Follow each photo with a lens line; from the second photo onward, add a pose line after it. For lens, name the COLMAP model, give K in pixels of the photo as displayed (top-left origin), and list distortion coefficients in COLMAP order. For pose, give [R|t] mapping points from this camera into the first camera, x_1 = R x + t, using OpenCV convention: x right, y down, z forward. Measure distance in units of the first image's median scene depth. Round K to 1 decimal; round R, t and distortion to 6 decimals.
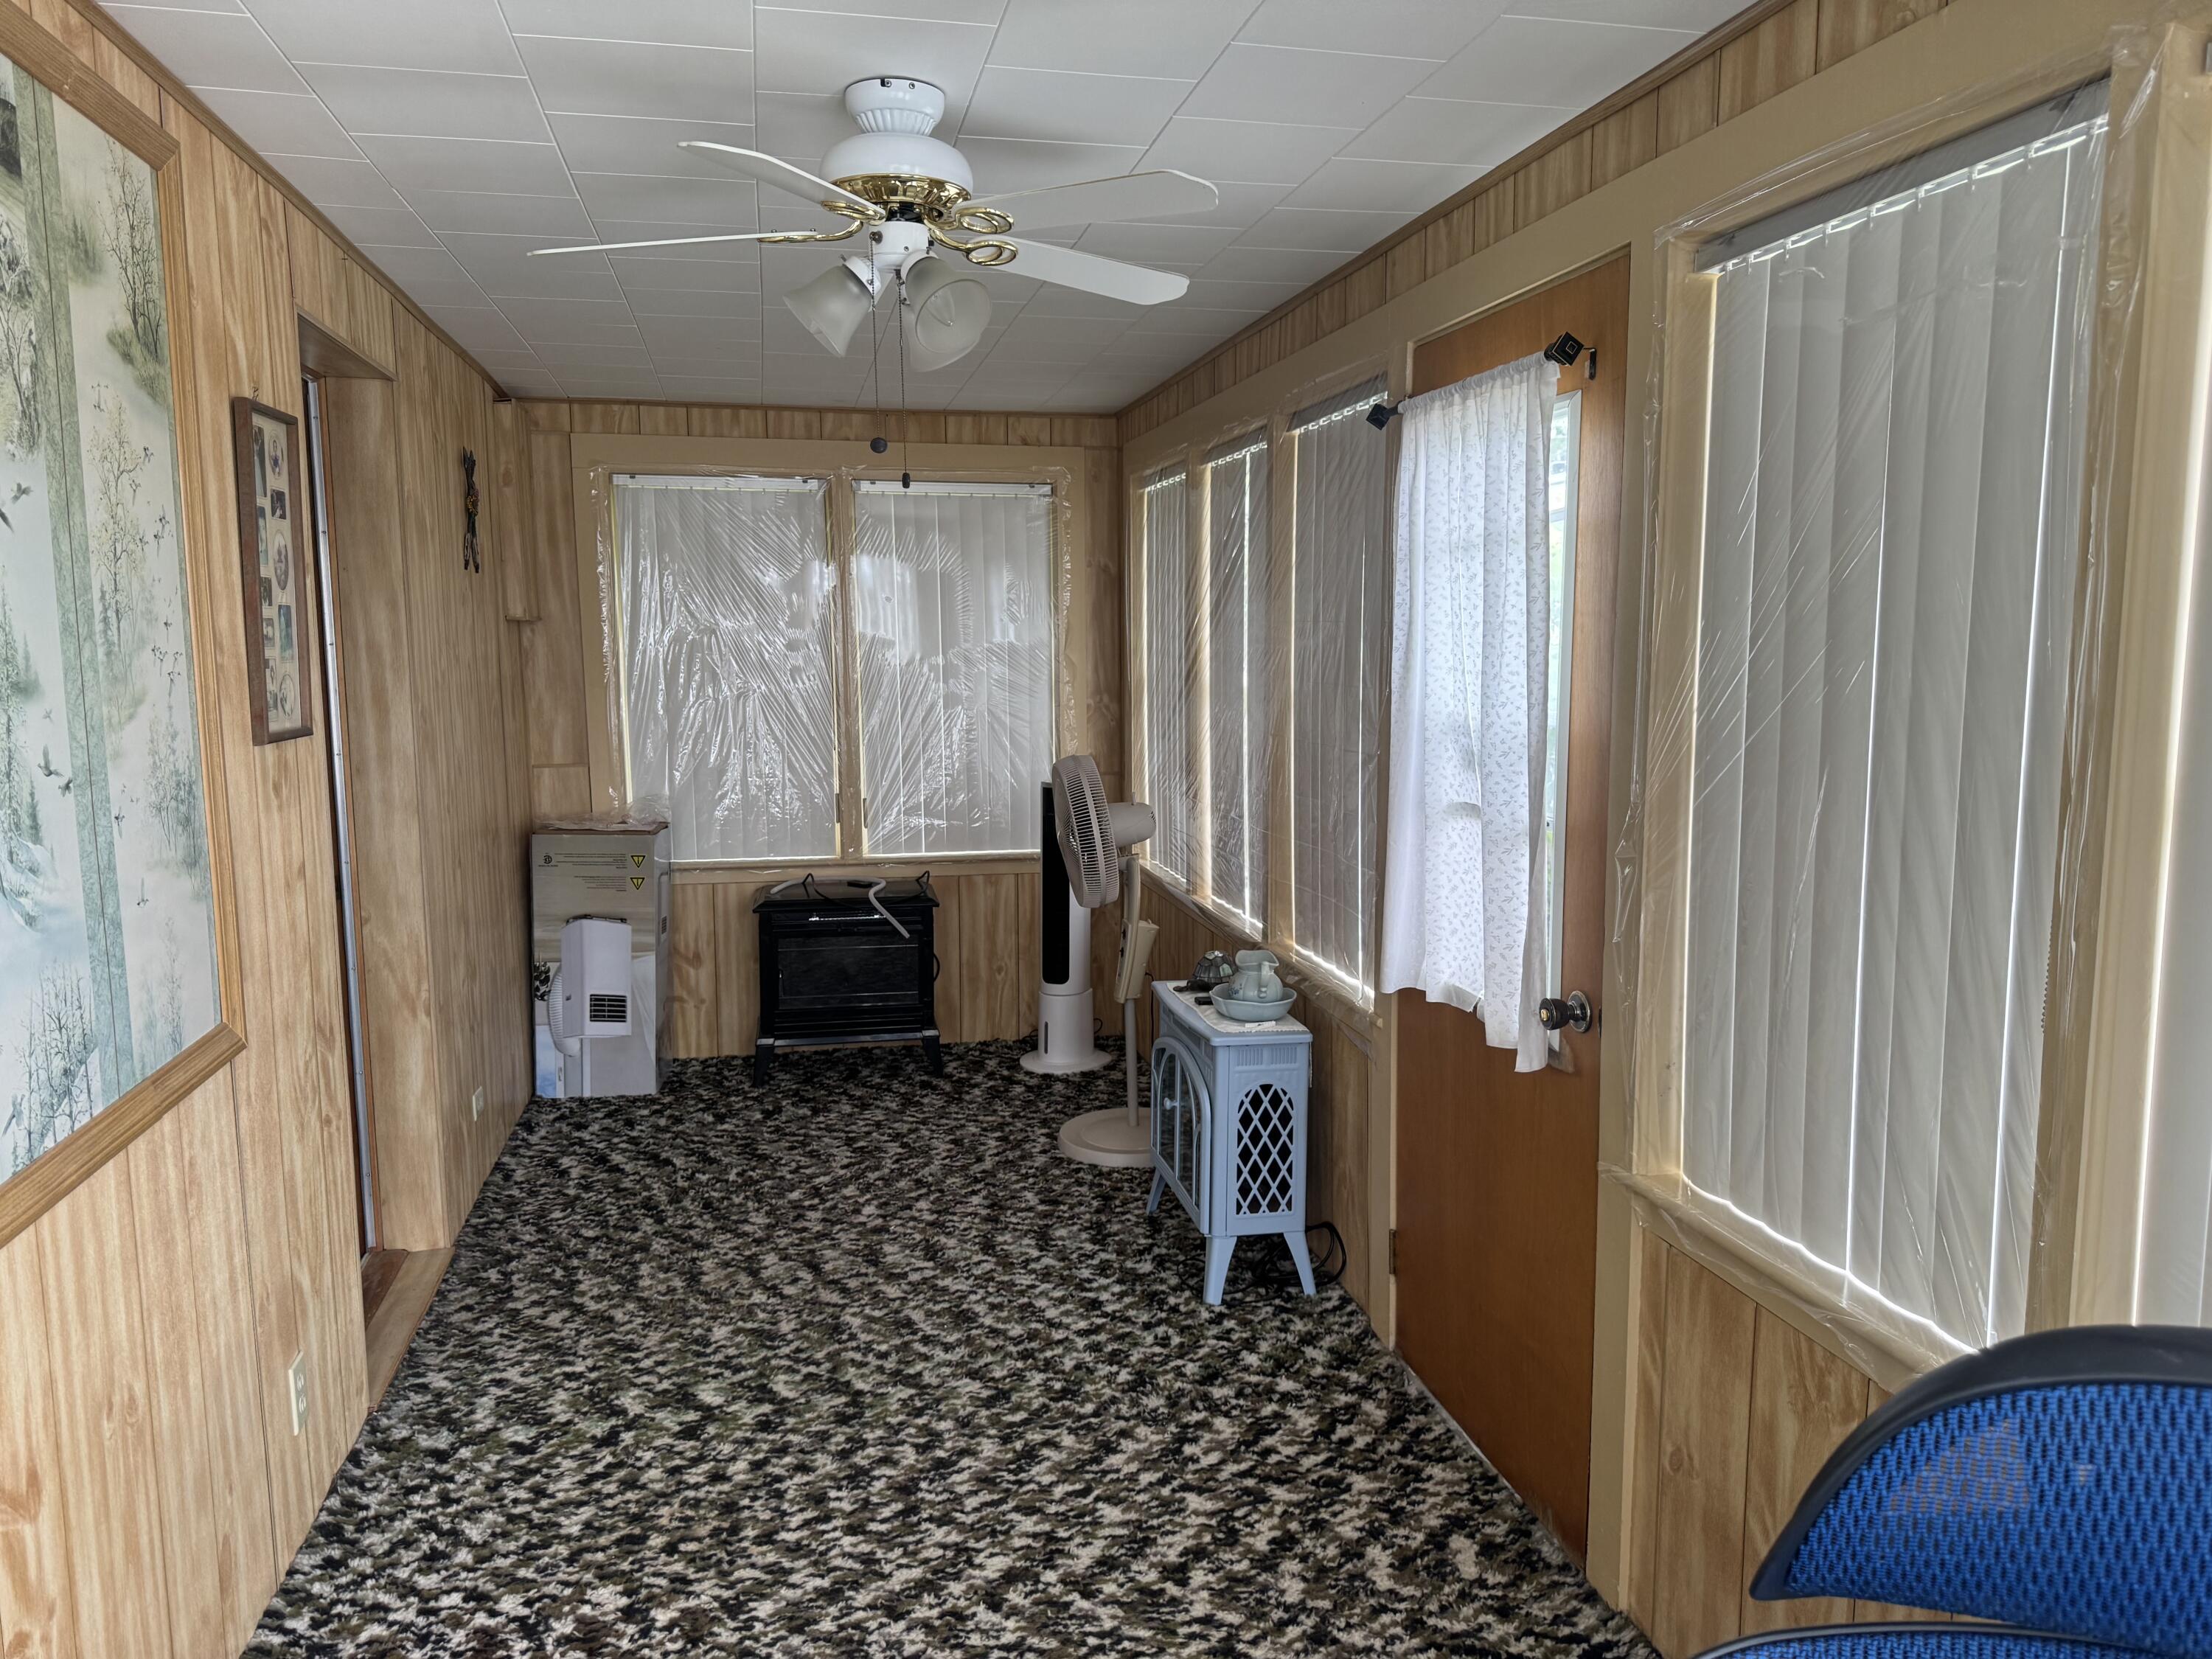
lens RADIAL K [[1569.8, 0, 1104.4], [0, 1569.8, 837.6], [0, 0, 1]] dist [0.129025, -0.221376]
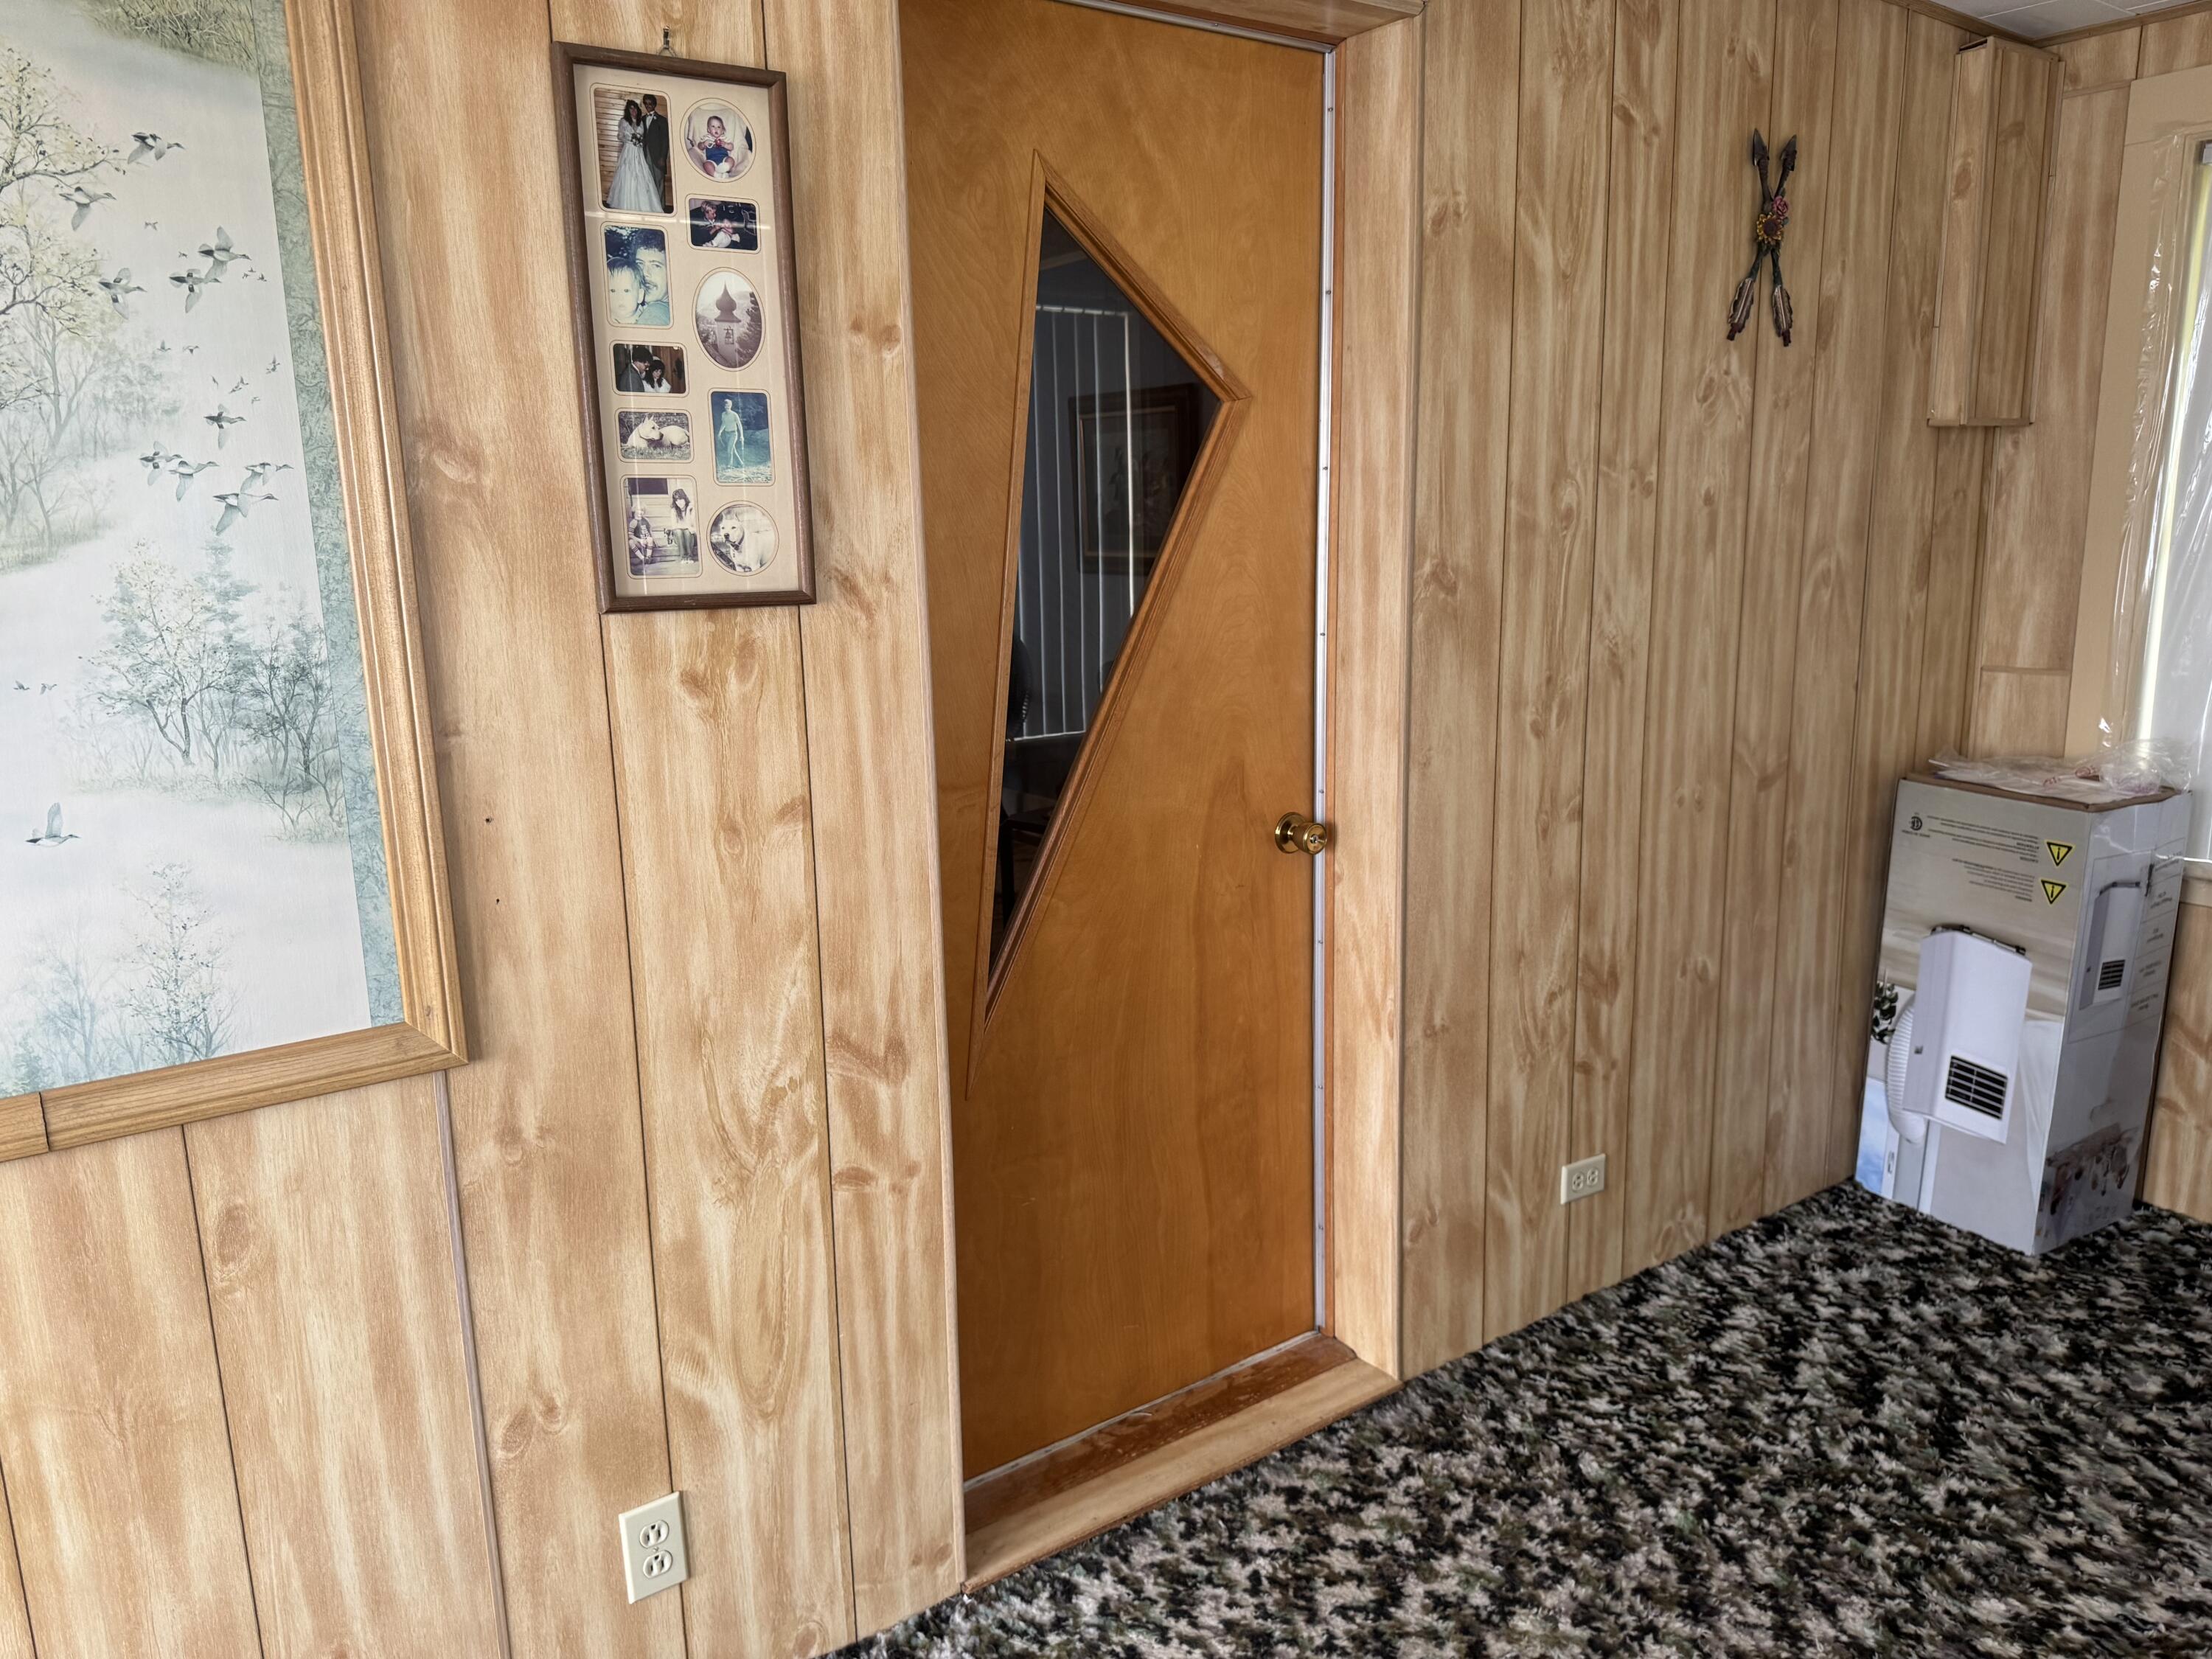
lens RADIAL K [[1578.4, 0, 1102.7], [0, 1578.4, 837.9], [0, 0, 1]] dist [0.003096, -0.005035]
pose [[0.396012, 0.183954, -0.899631, 0.105820], [-0.098369, 0.982589, 0.157615, -0.066141], [0.912961, 0.026079, 0.407212, 0.675587]]
